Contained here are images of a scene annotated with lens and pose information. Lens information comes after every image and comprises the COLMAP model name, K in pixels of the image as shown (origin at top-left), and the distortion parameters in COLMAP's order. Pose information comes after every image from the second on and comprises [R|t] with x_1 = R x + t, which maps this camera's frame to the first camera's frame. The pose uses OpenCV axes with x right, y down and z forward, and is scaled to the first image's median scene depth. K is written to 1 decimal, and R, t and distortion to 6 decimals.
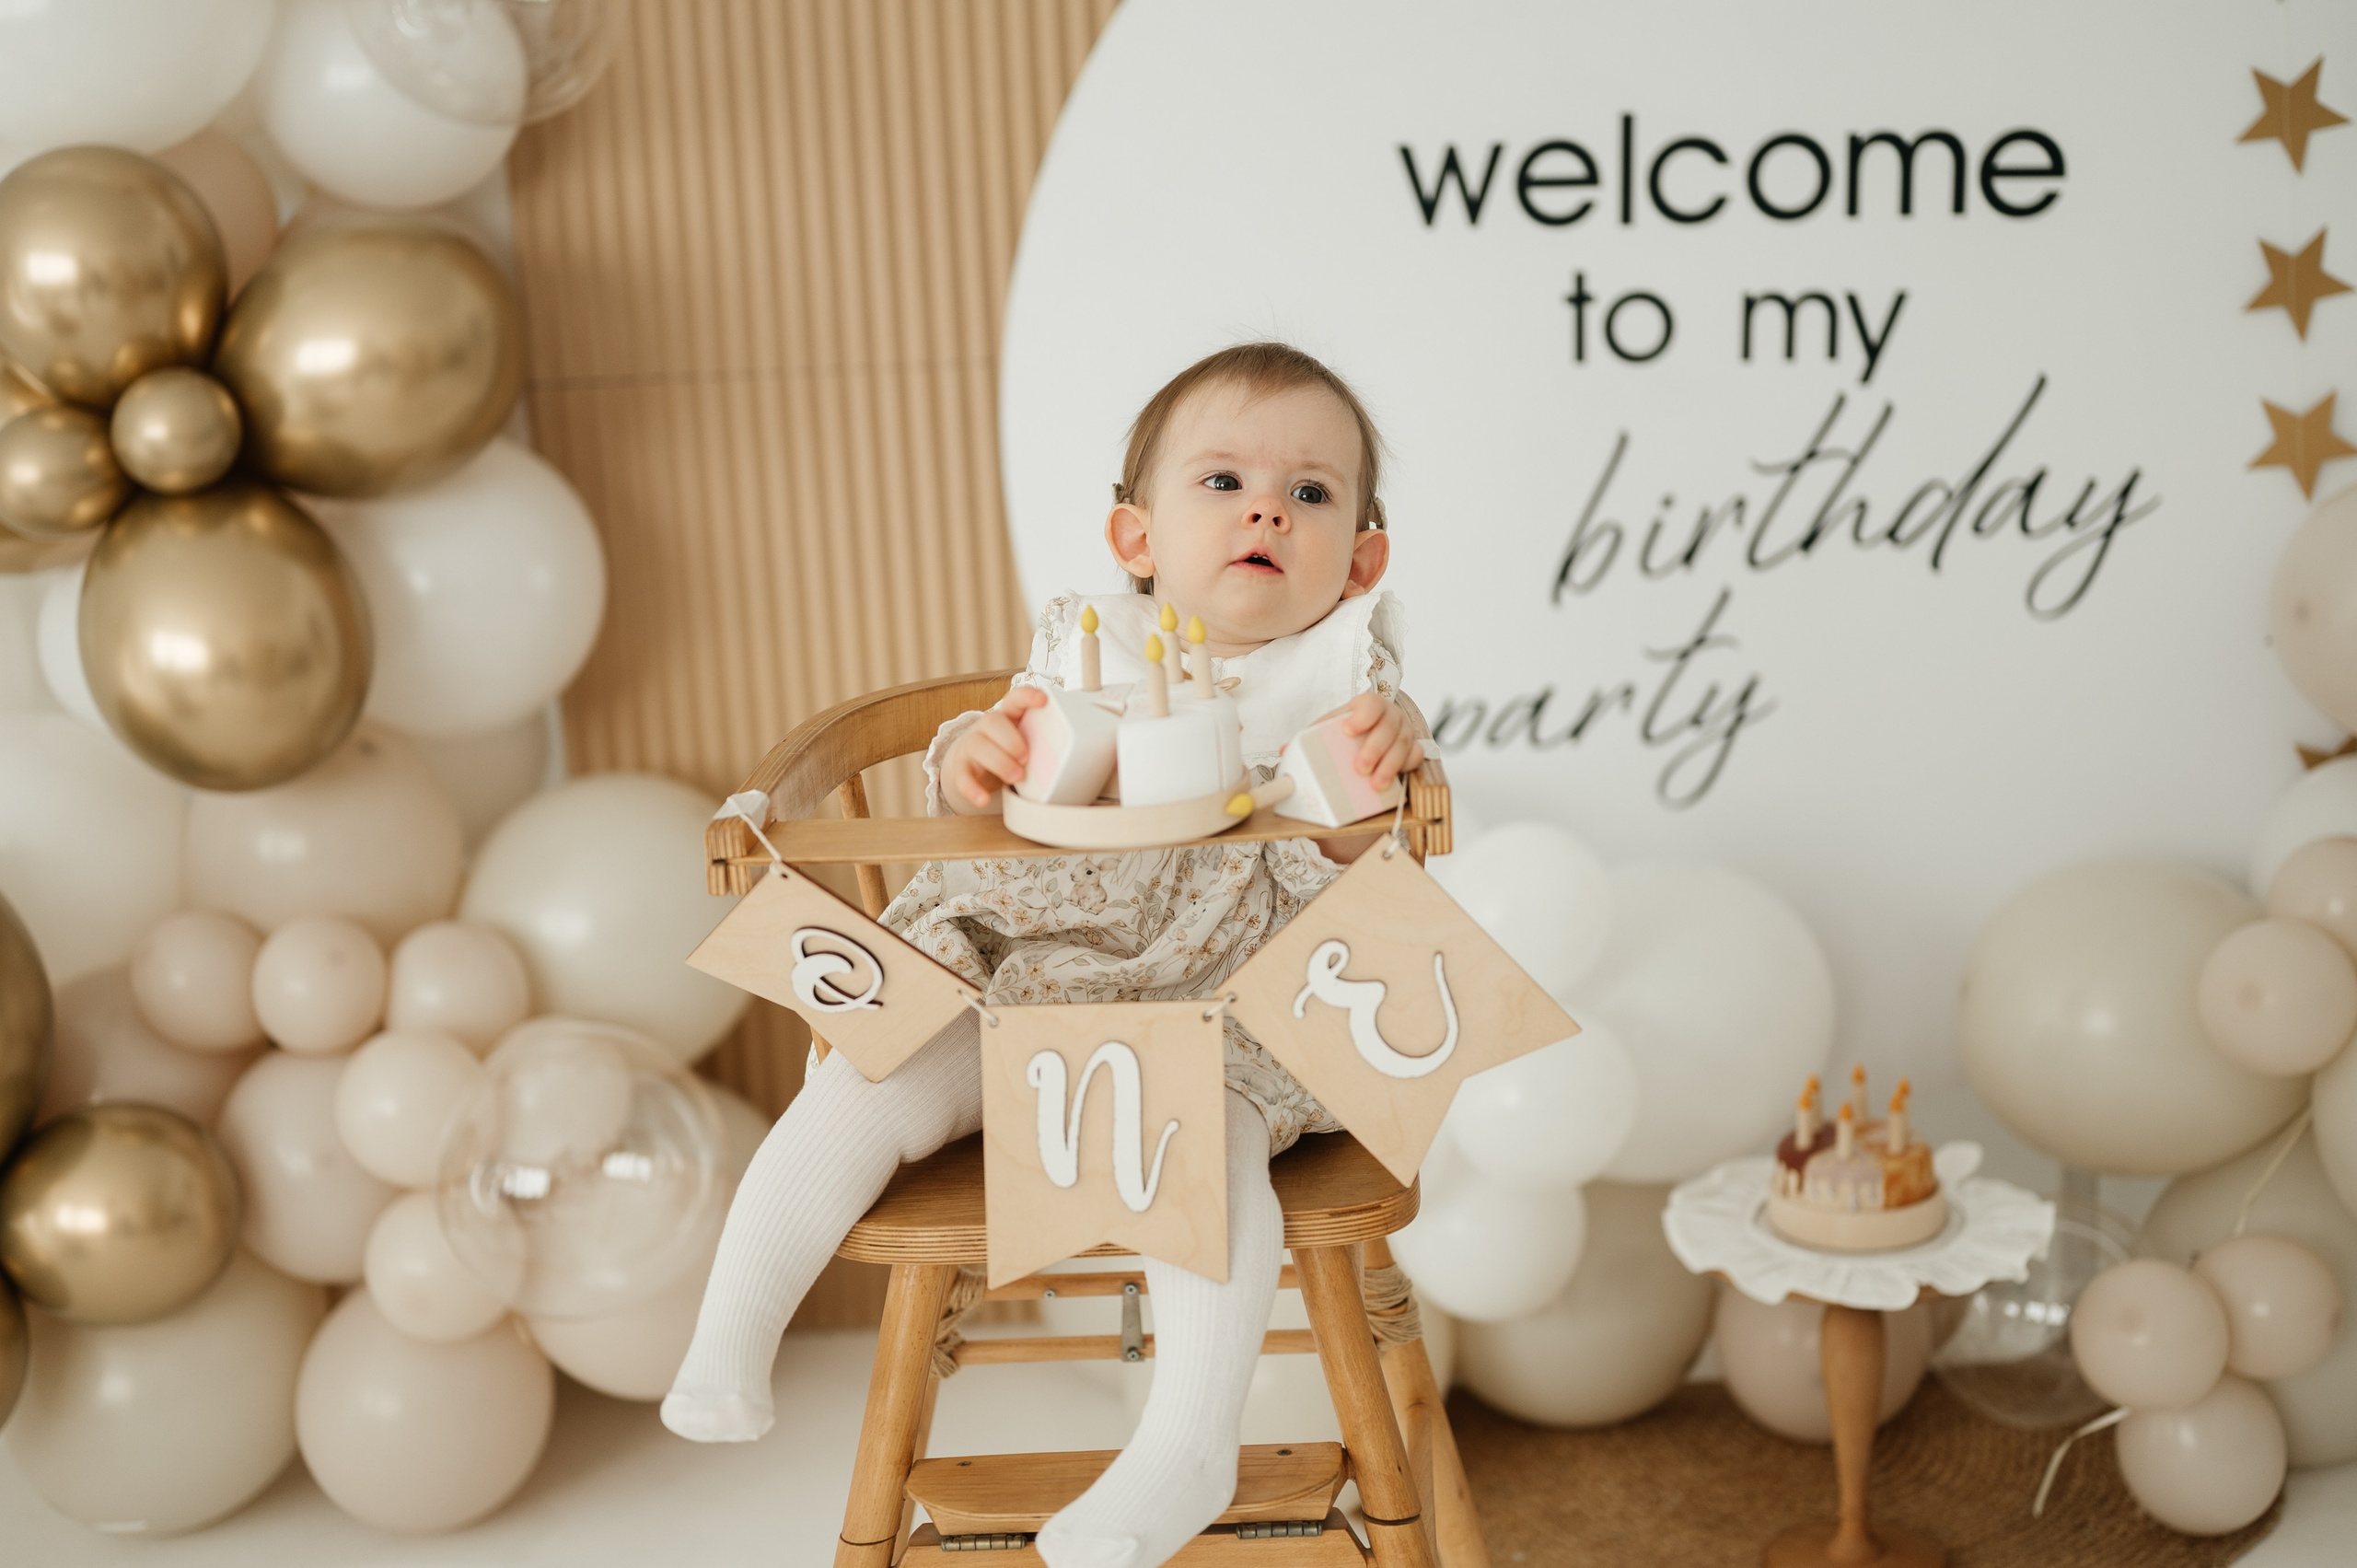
lens RADIAL K [[3482.5, 0, 1178.5], [0, 3482.5, 784.0], [0, 0, 1]] dist [-0.012731, 0.037742]
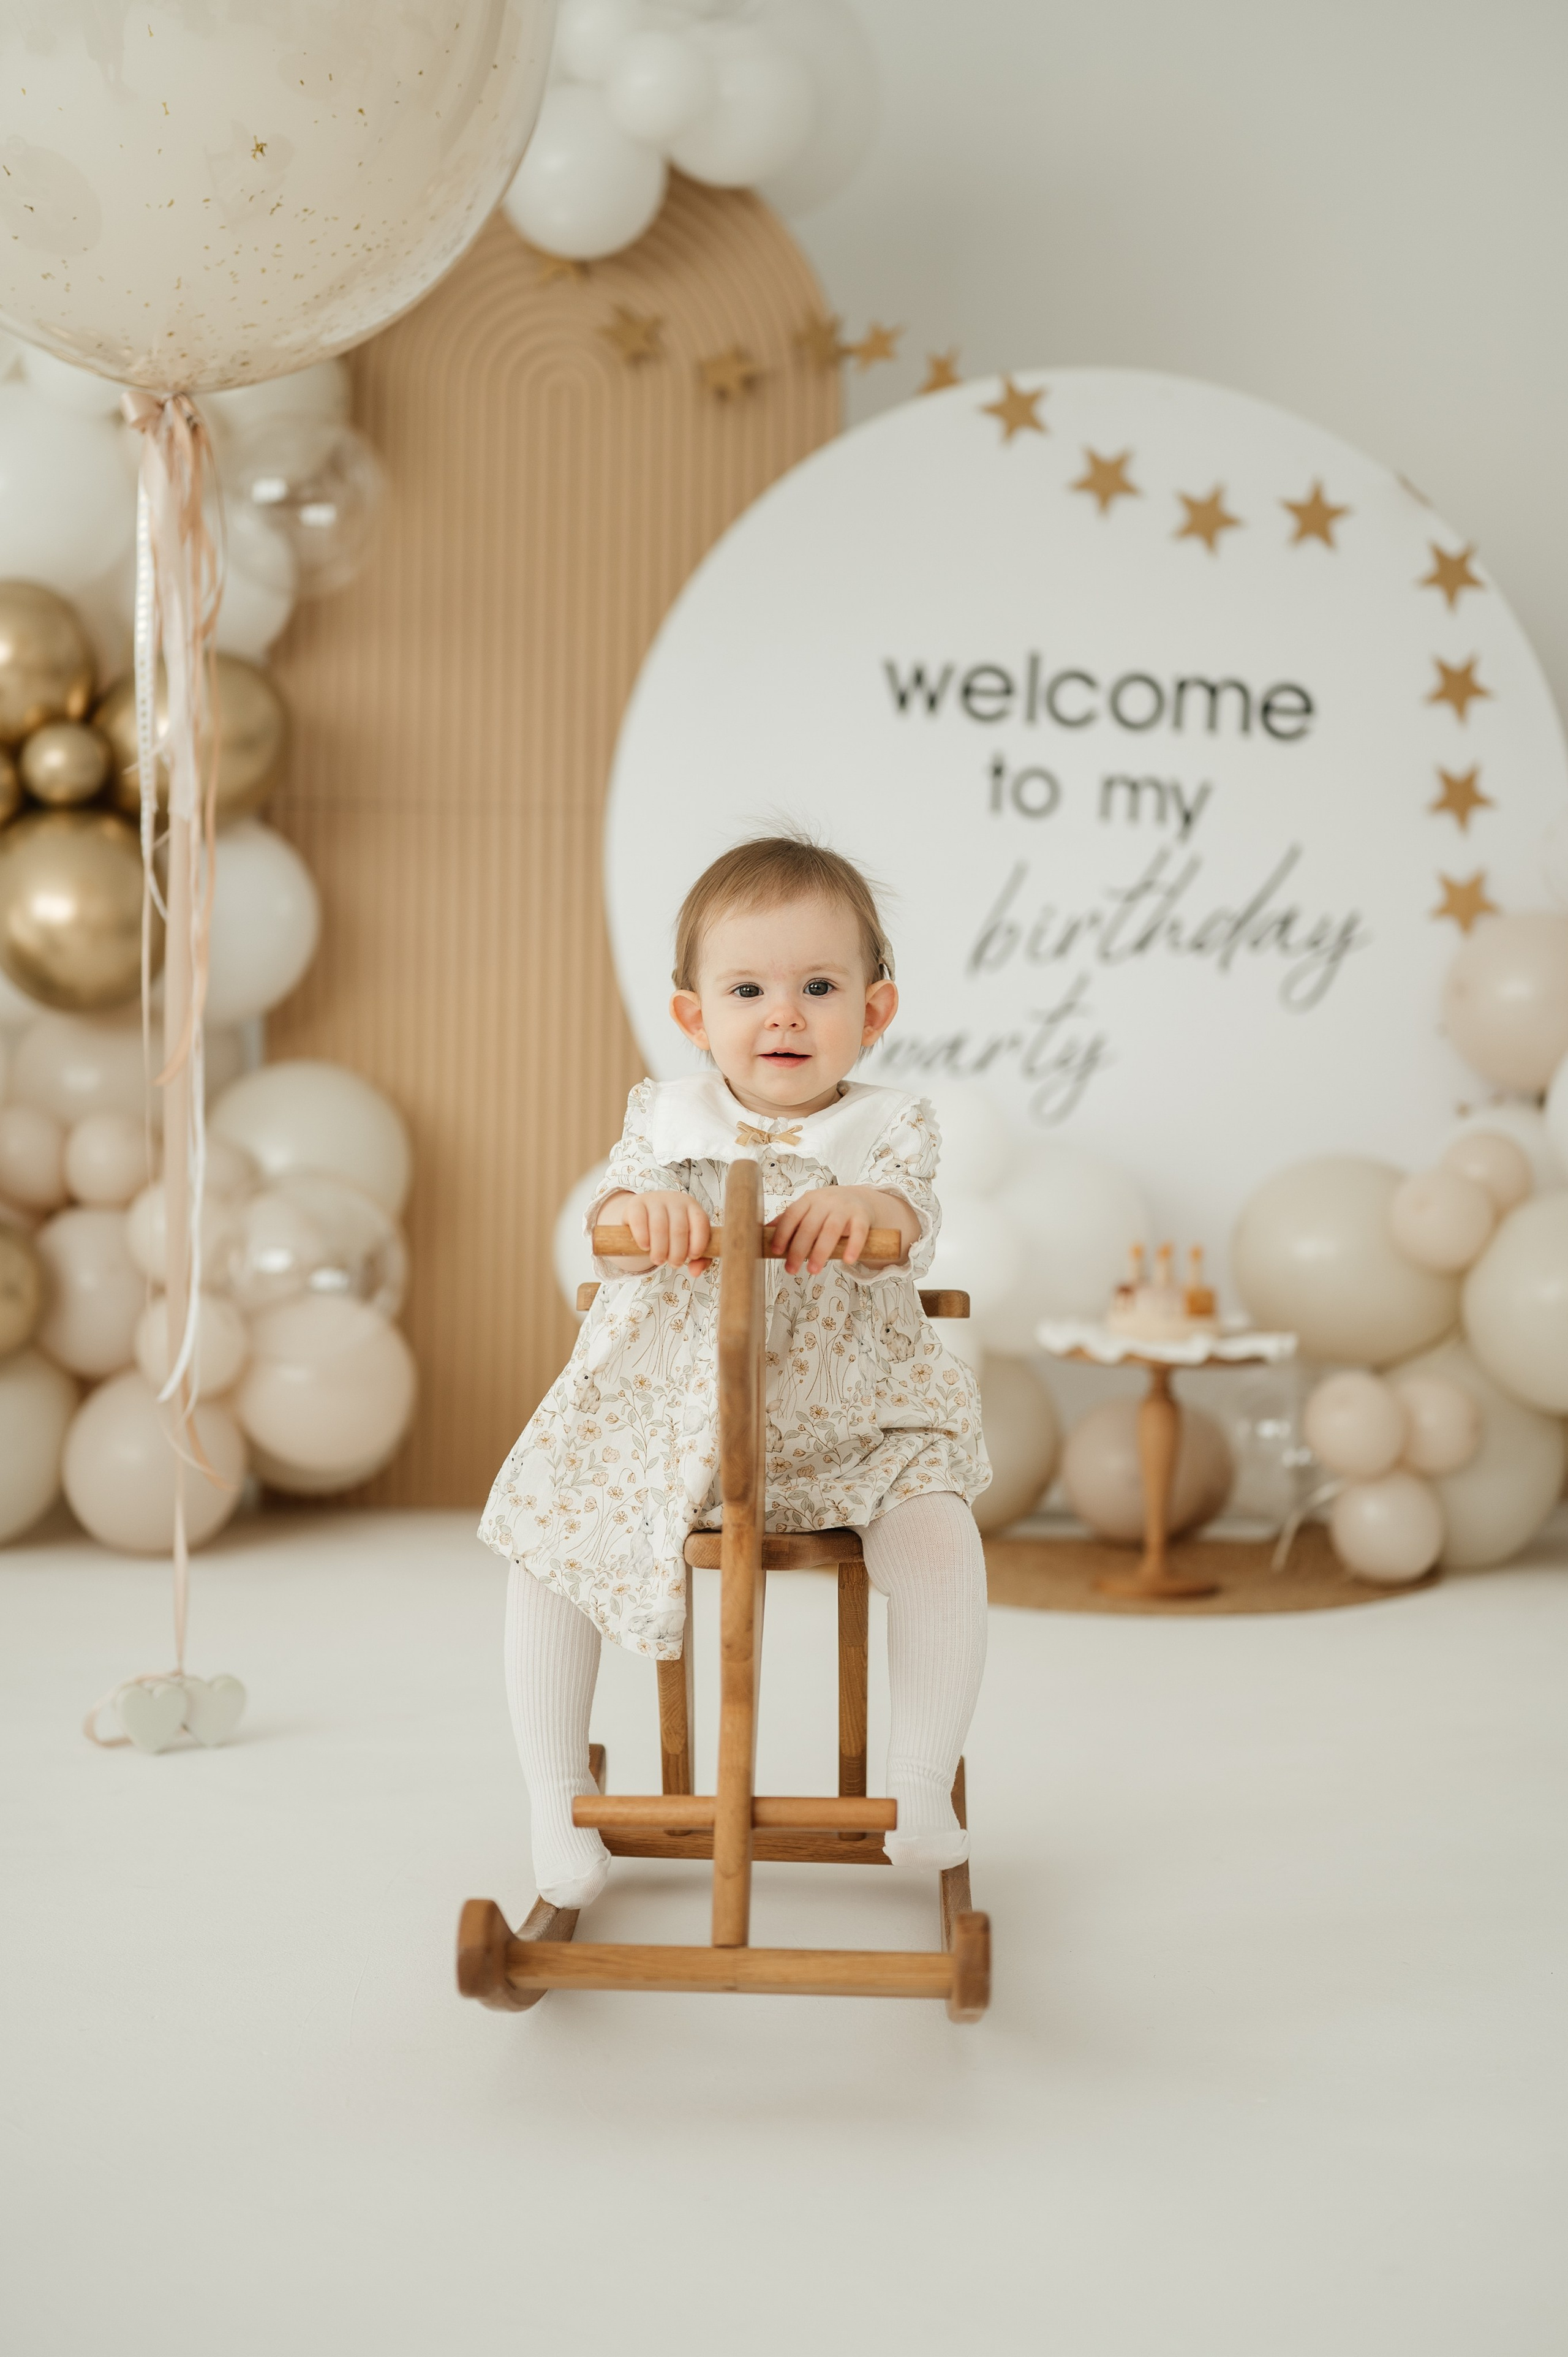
lens RADIAL K [[3371.3, 0, 768.2], [0, 3371.3, 1174.0], [0, 0, 1]] dist [-0.008079, 0.019140]
pose [[0.993684, 0.069570, 0.088051, -0.101805], [-0.051336, 0.979540, -0.194592, 0.325578], [-0.099787, 0.188843, 0.976924, -0.392525]]
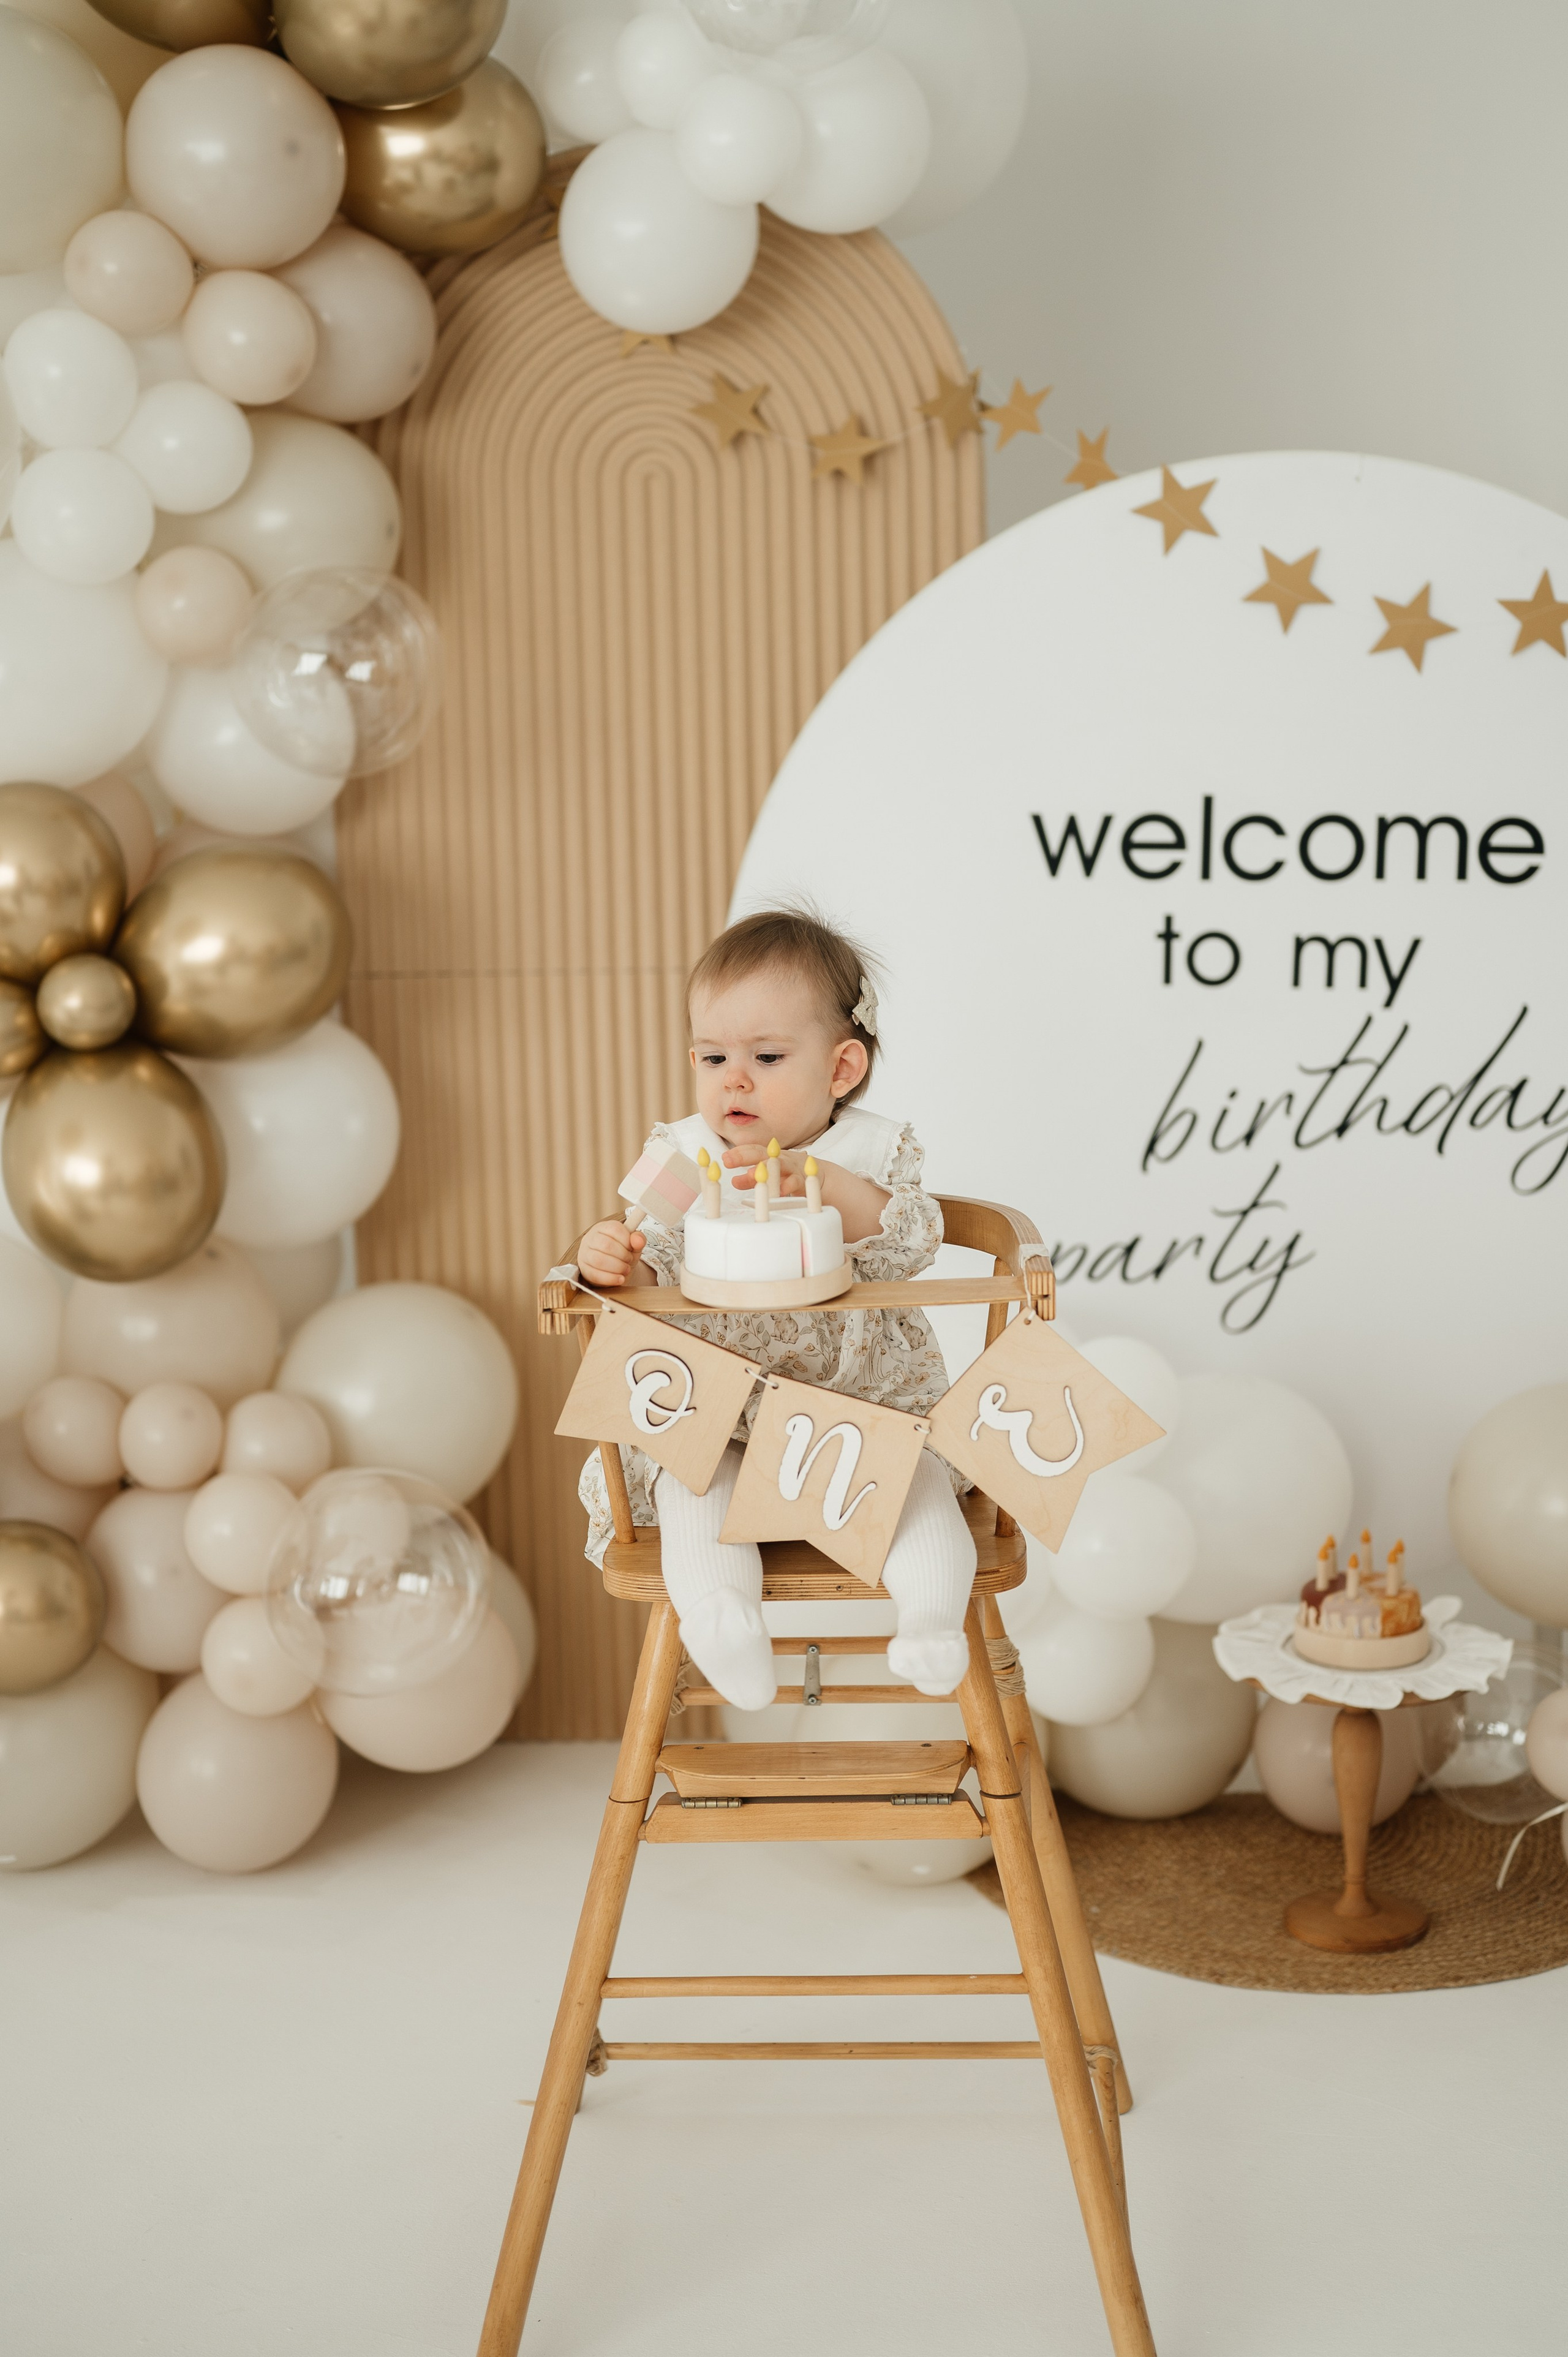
lens RADIAL K [[3383.6, 0, 794.8], [0, 3383.6, 1171.2], [0, 0, 1]] dist [-0.021732, 0.061992]
pose [[0.999481, 0.032100, -0.002714, -0.017527], [-0.032206, 0.997646, -0.060536, 0.028945], [0.000765, 0.060592, 0.998162, -0.252377]]
